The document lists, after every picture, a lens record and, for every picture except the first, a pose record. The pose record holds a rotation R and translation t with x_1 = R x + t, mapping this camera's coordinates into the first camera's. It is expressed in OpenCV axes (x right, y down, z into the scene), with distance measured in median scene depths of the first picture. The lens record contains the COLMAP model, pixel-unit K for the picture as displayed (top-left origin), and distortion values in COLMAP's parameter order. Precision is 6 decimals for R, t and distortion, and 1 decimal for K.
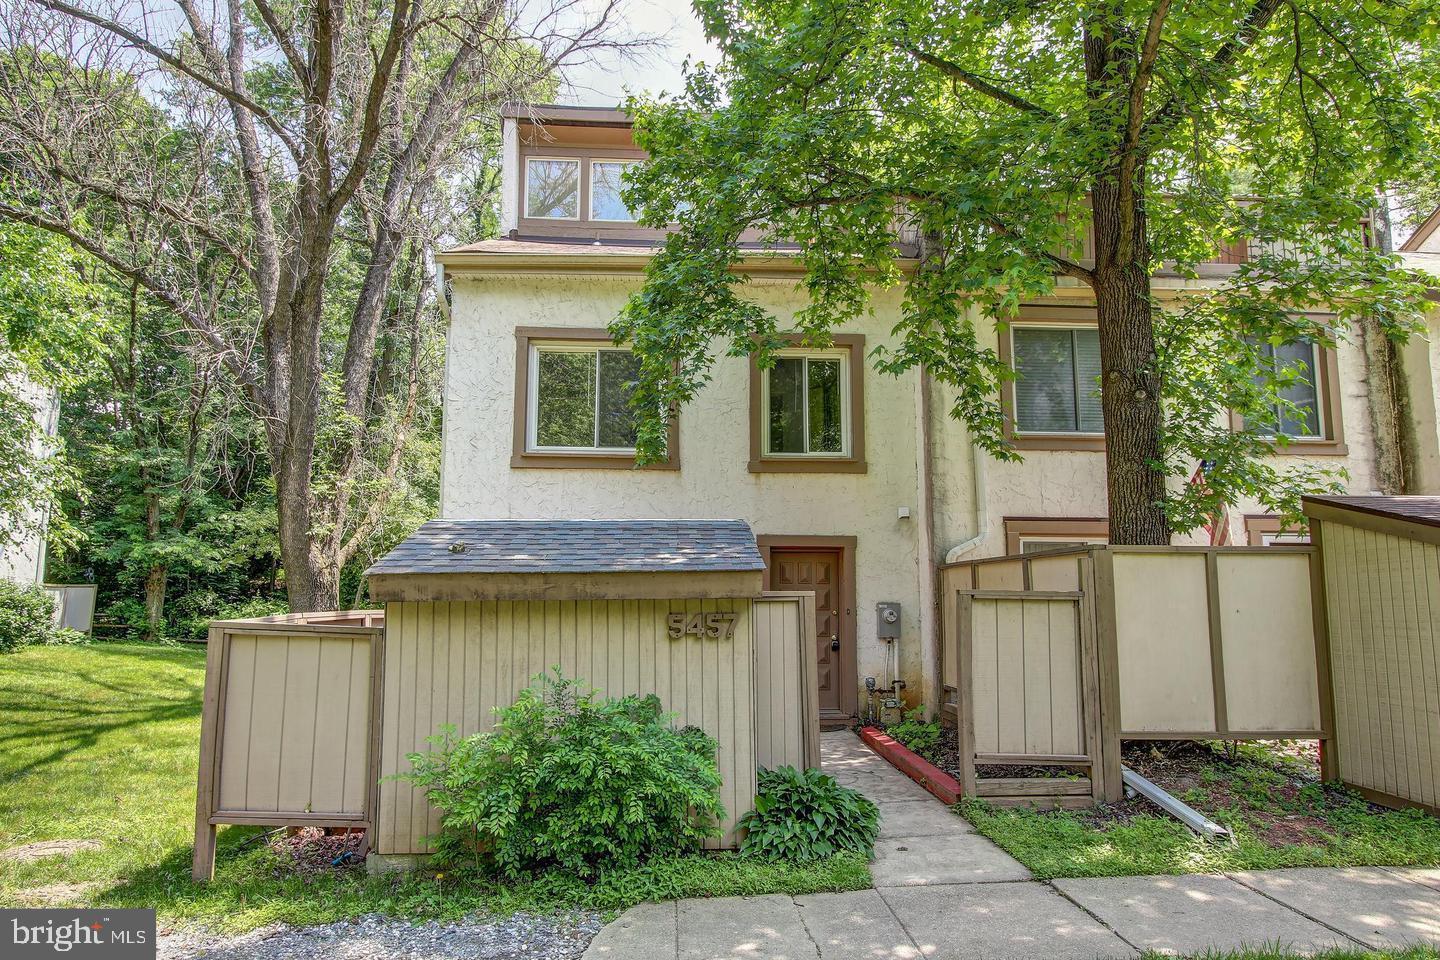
lens RADIAL K [[953.8, 0, 720.0], [0, 953.8, 480.0], [0, 0, 1]] dist [-0.010809, -0.001241]
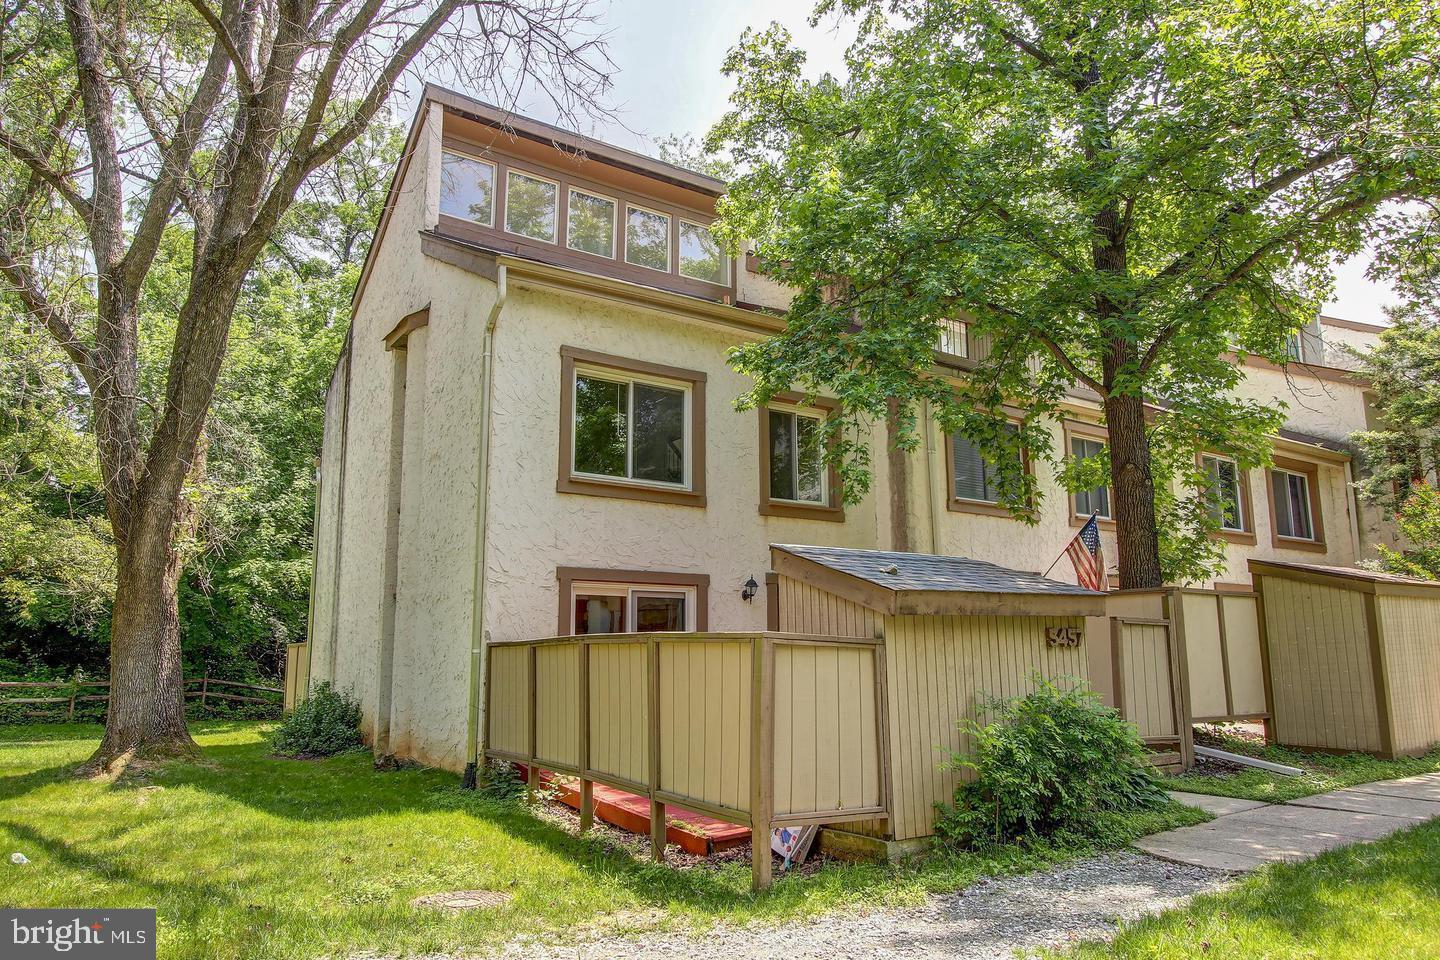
lens RADIAL K [[1040.4, 0, 720.0], [0, 1040.4, 480.0], [0, 0, 1]] dist [-0.005472, -0.001283]
pose [[0.833681, 0.088946, 0.545036, -0.662924], [-0.062355, 0.995794, -0.067128, 0.035499], [-0.548715, 0.021978, 0.835721, 0.044864]]
